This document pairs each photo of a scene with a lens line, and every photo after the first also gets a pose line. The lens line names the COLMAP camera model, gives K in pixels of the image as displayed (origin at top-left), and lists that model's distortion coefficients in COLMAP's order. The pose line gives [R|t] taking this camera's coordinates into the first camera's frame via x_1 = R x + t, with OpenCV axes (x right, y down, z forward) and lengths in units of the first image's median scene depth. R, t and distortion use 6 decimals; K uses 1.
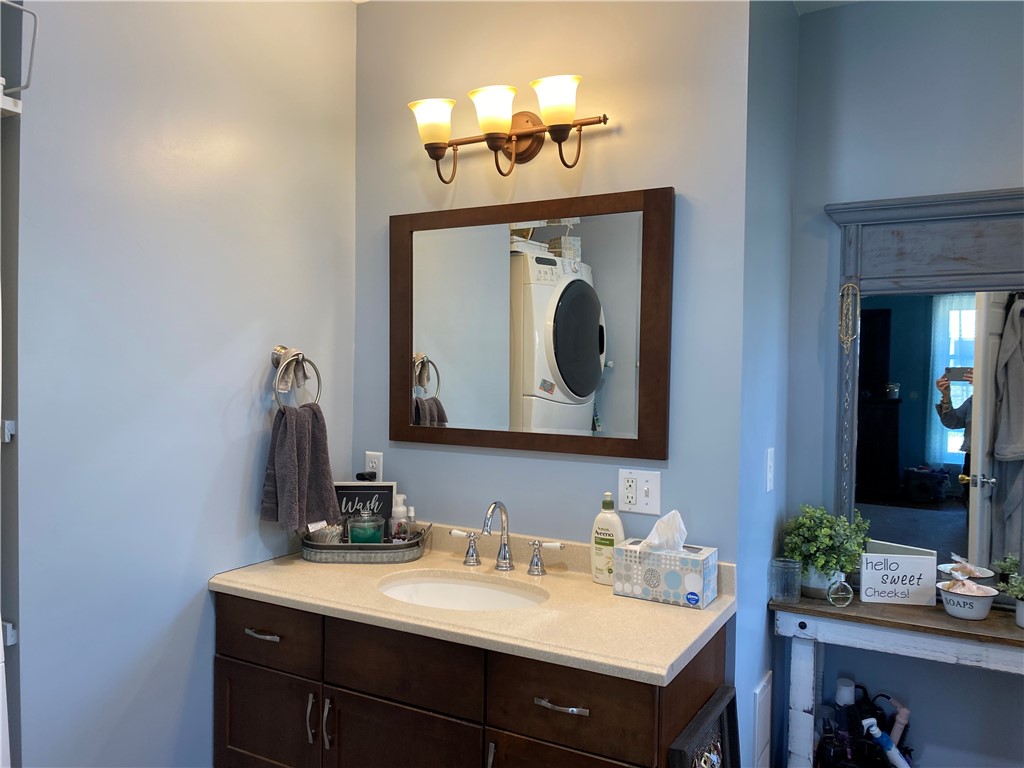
lens RADIAL K [[784.8, 0, 513.3], [0, 784.8, 385.6], [0, 0, 1]] dist [0.033905, -0.036634]
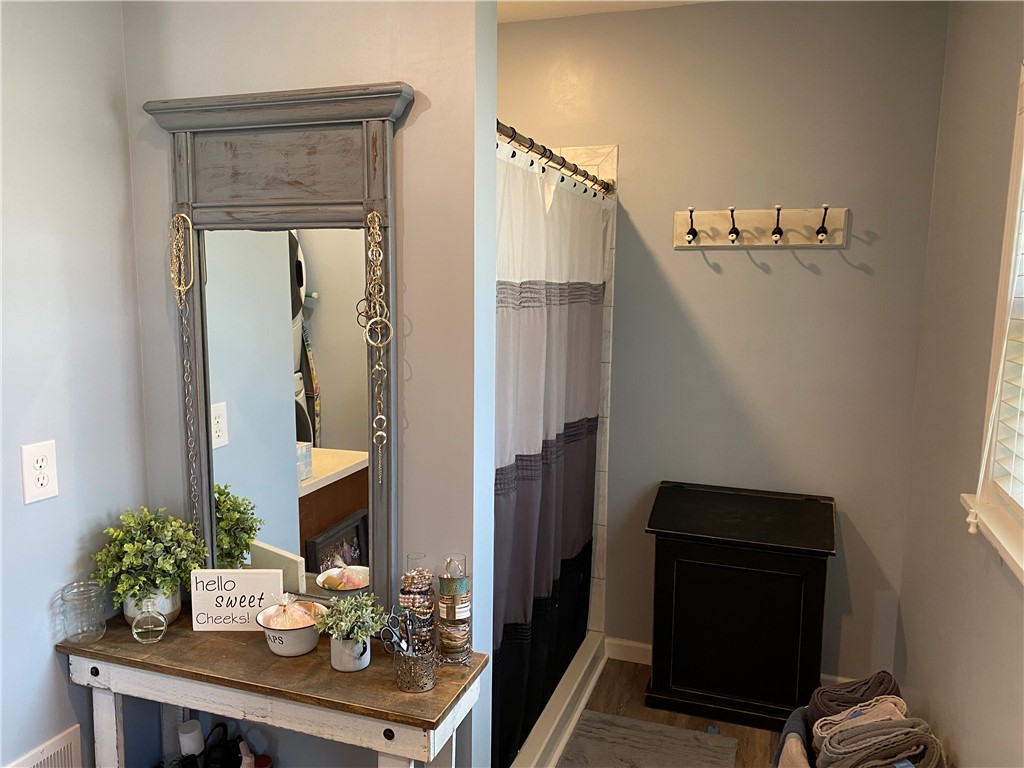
lens RADIAL K [[784.8, 0, 507.6], [0, 784.8, 386.8], [0, 0, 1]] dist [0.033905, -0.036634]
pose [[0.985616, -0.021451, 0.167636, 0.616941], [0.004164, 0.994693, 0.102801, -0.043290], [-0.168951, -0.100624, 0.980475, 0.210102]]
